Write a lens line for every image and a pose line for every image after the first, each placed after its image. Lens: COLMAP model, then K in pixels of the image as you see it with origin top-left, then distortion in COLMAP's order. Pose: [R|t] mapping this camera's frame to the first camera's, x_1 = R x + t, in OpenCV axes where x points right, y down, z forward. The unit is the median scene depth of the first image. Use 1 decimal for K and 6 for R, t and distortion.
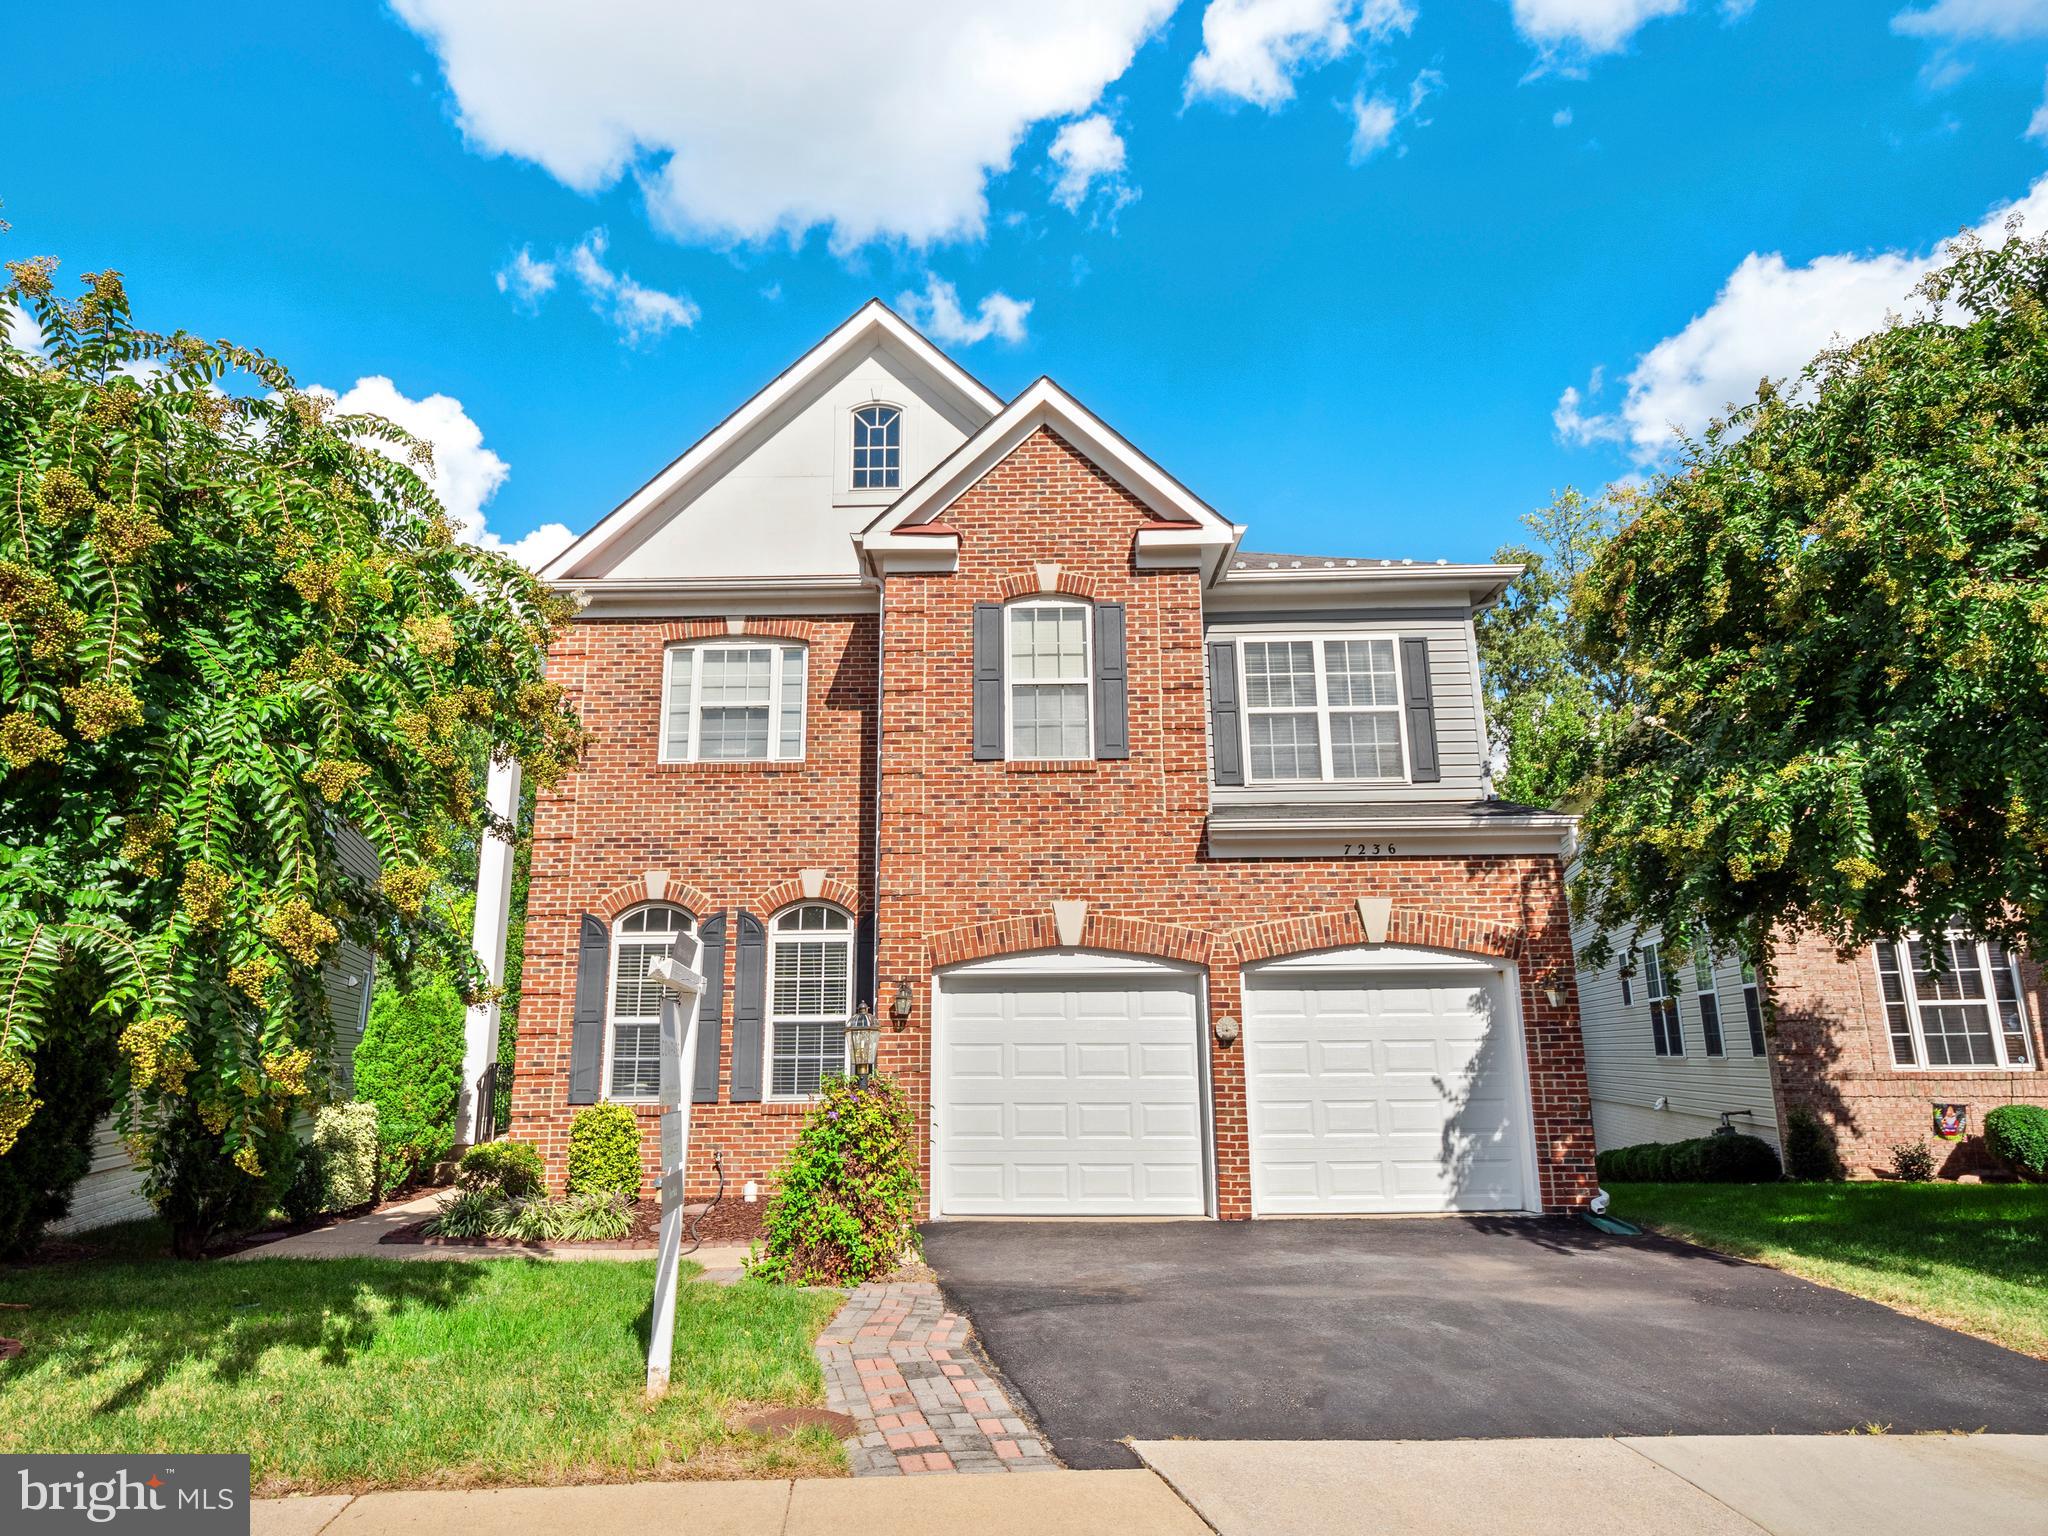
lens RADIAL K [[1195.2, 0, 1021.5], [0, 1195.2, 765.1], [0, 0, 1]] dist [0.000320, -0.001756]
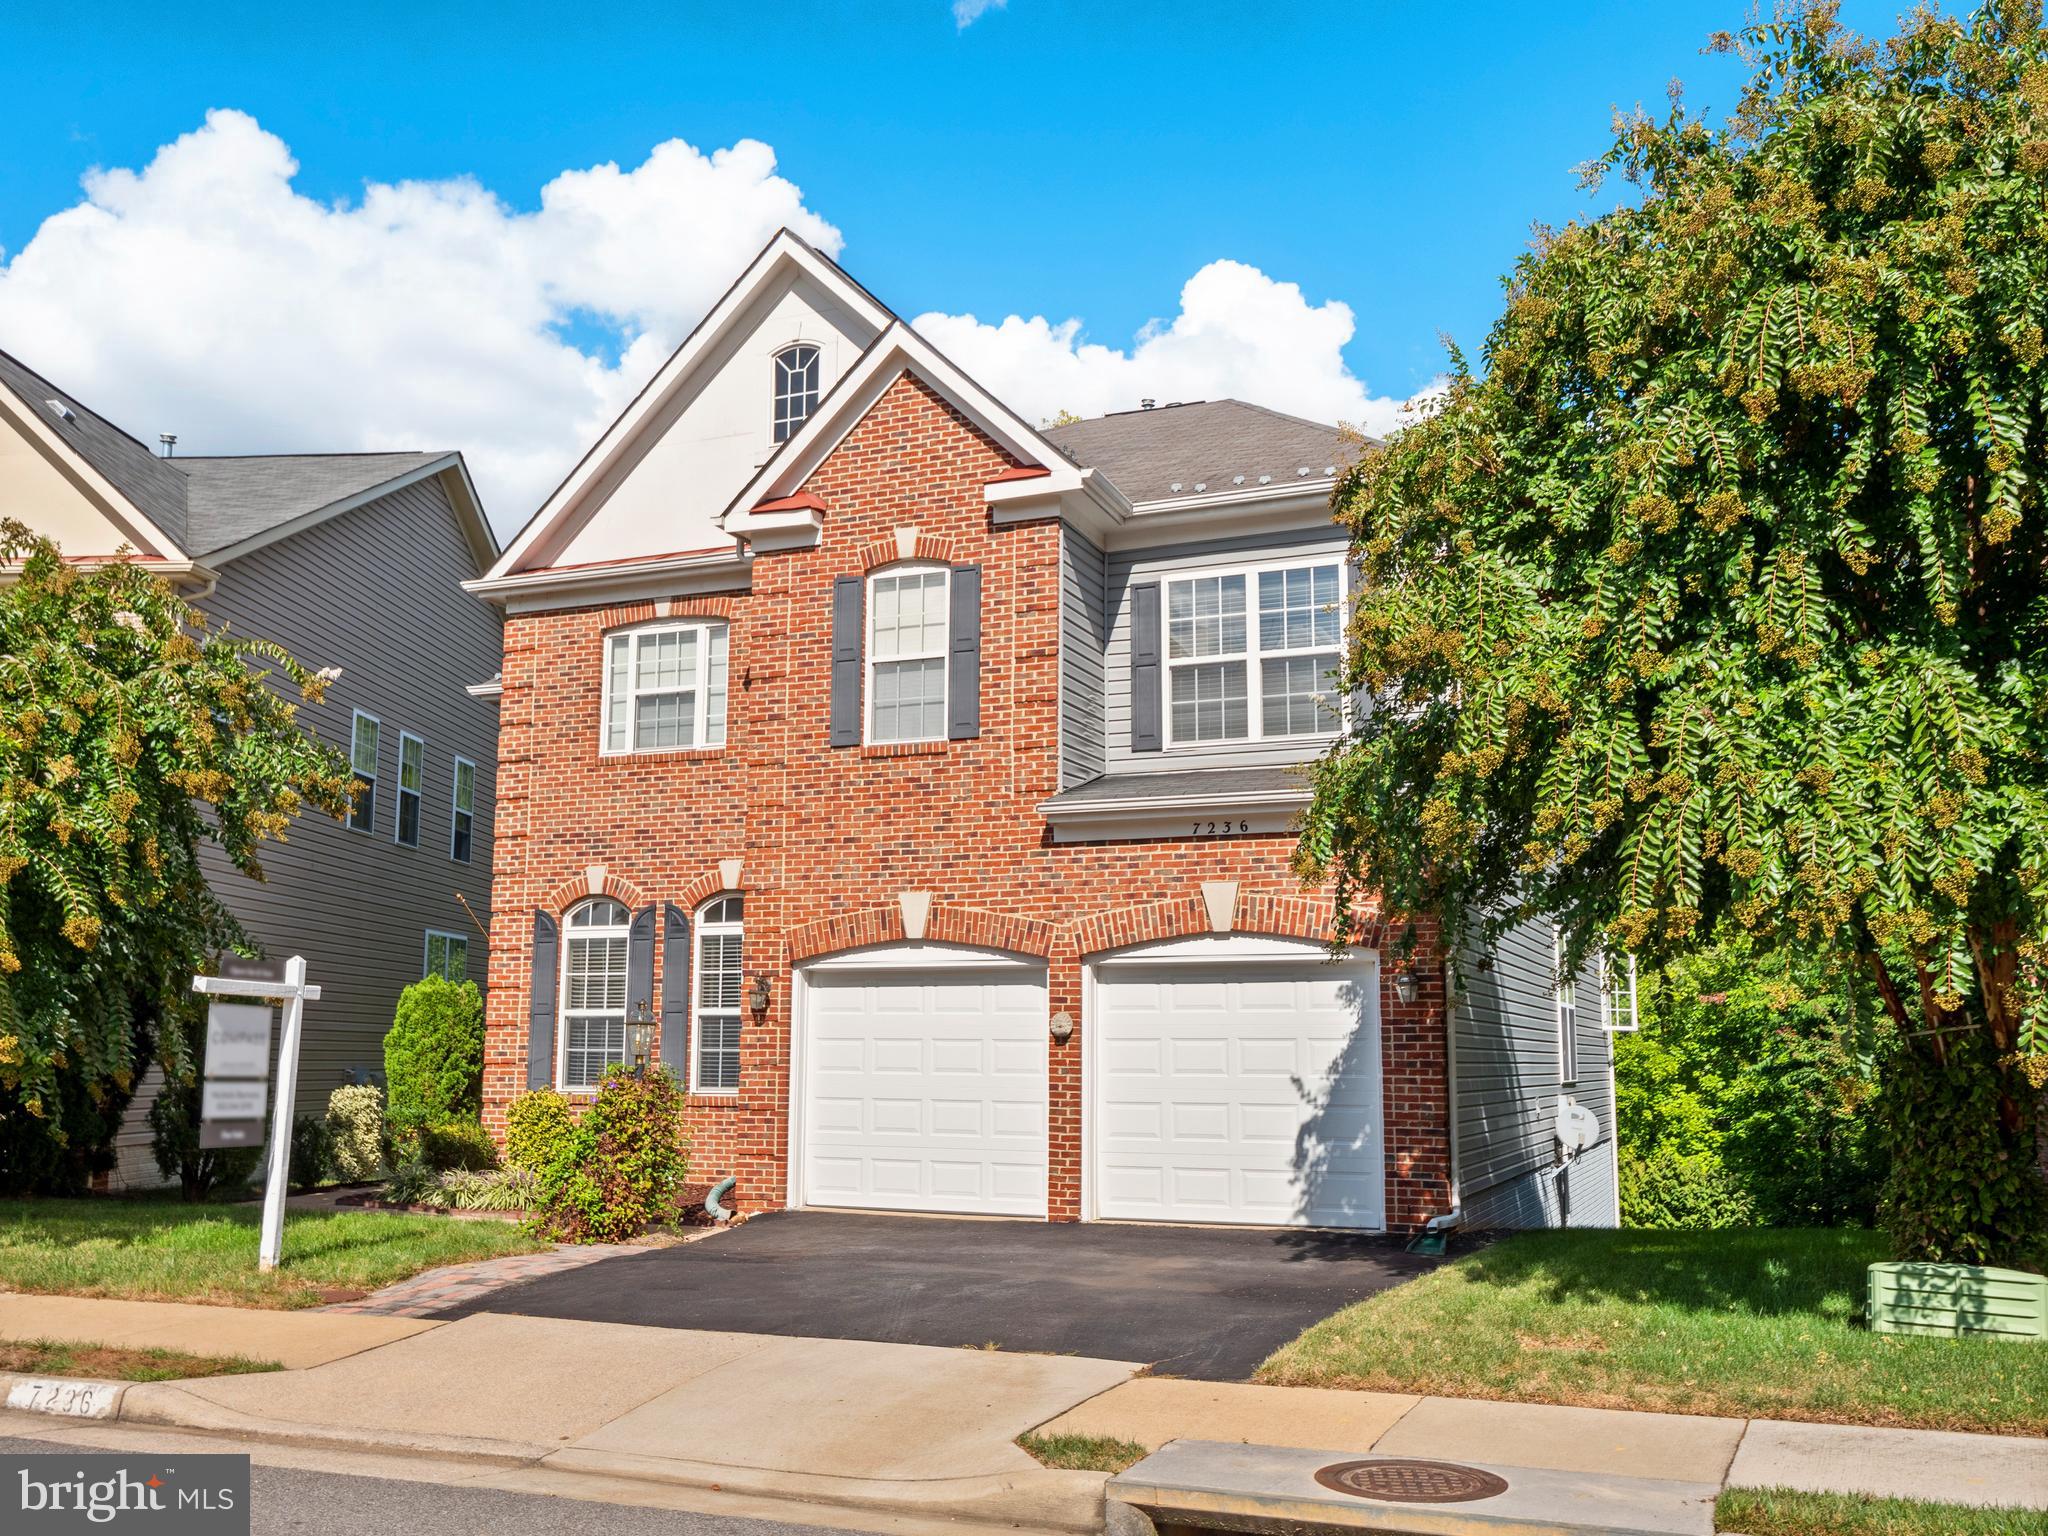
lens RADIAL K [[1802.9, 0, 1024.3], [0, 1802.9, 773.0], [0, 0, 1]] dist [0.006662, 0.003737]
pose [[0.930951, -0.044590, -0.362410, 0.620492], [0.074769, 0.994764, 0.069672, -0.071885], [0.357406, -0.091958, 0.929411, -0.288396]]
